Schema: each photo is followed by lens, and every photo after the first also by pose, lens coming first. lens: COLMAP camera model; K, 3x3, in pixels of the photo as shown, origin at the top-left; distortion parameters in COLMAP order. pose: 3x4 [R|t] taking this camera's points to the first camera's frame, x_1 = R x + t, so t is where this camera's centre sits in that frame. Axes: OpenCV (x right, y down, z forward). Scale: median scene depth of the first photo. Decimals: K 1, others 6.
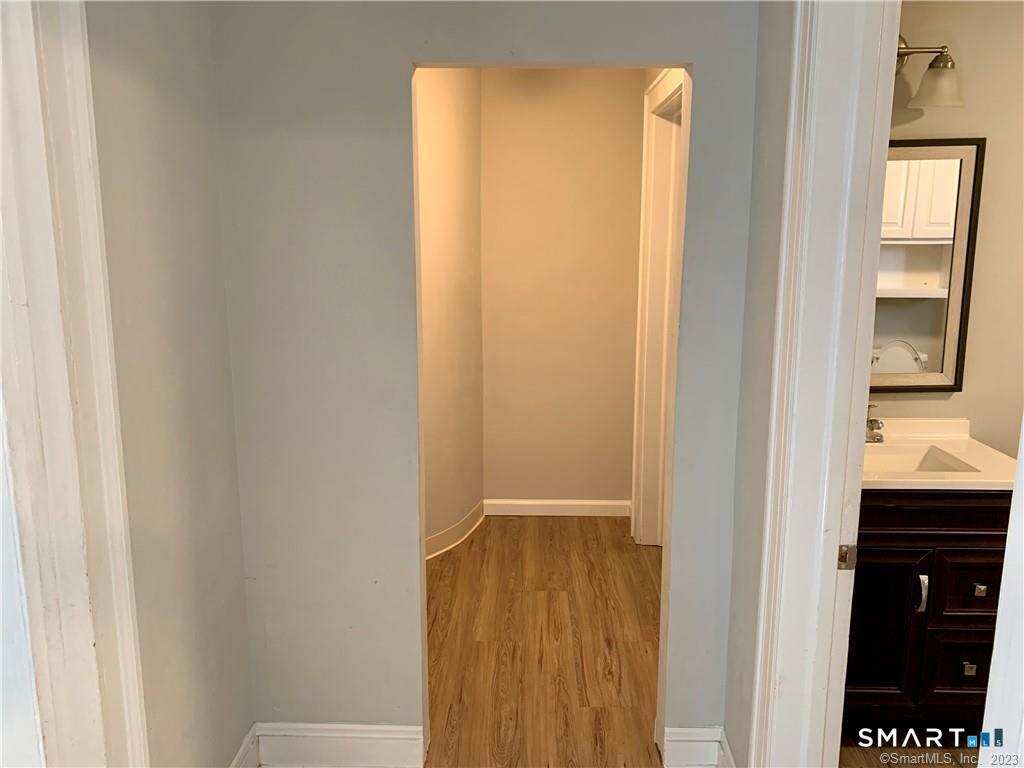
lens RADIAL K [[772.2, 0, 511.8], [0, 772.2, 380.9], [0, 0, 1]] dist [0.010637, -0.001626]
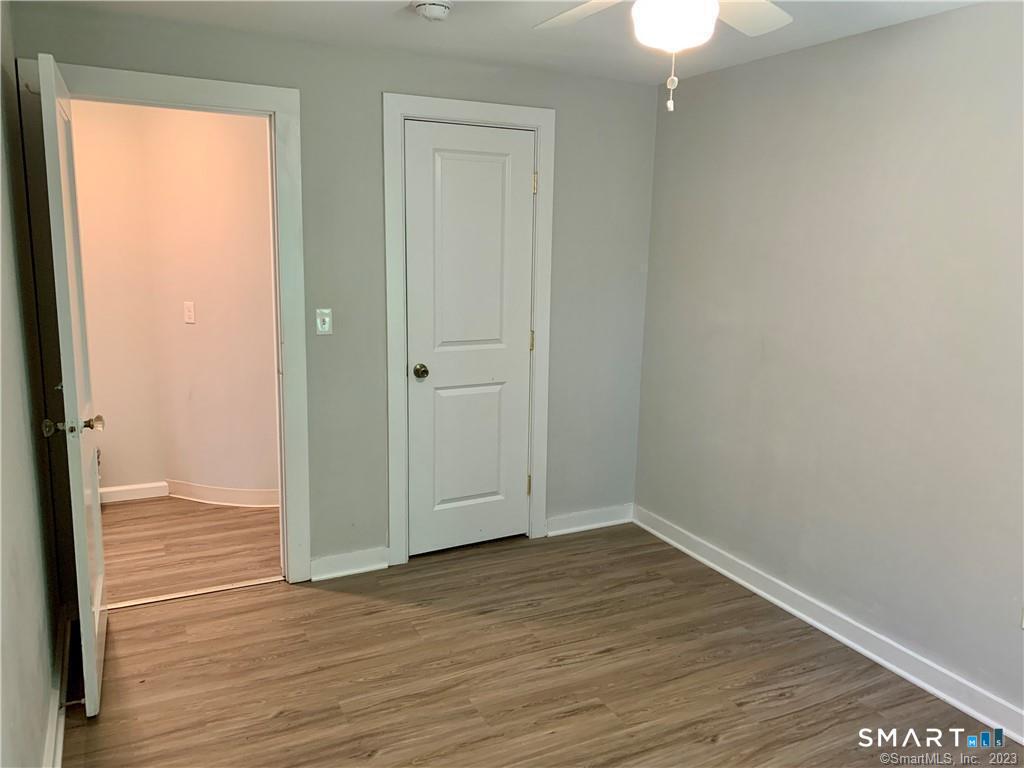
lens RADIAL K [[772.2, 0, 512.4], [0, 772.2, 384.4], [0, 0, 1]] dist [0.010637, -0.001626]
pose [[0.463527, 0.182485, -0.867088, 1.196774], [-0.198437, 0.975087, 0.099135, -0.179238], [0.863577, 0.126111, 0.488191, 0.813919]]
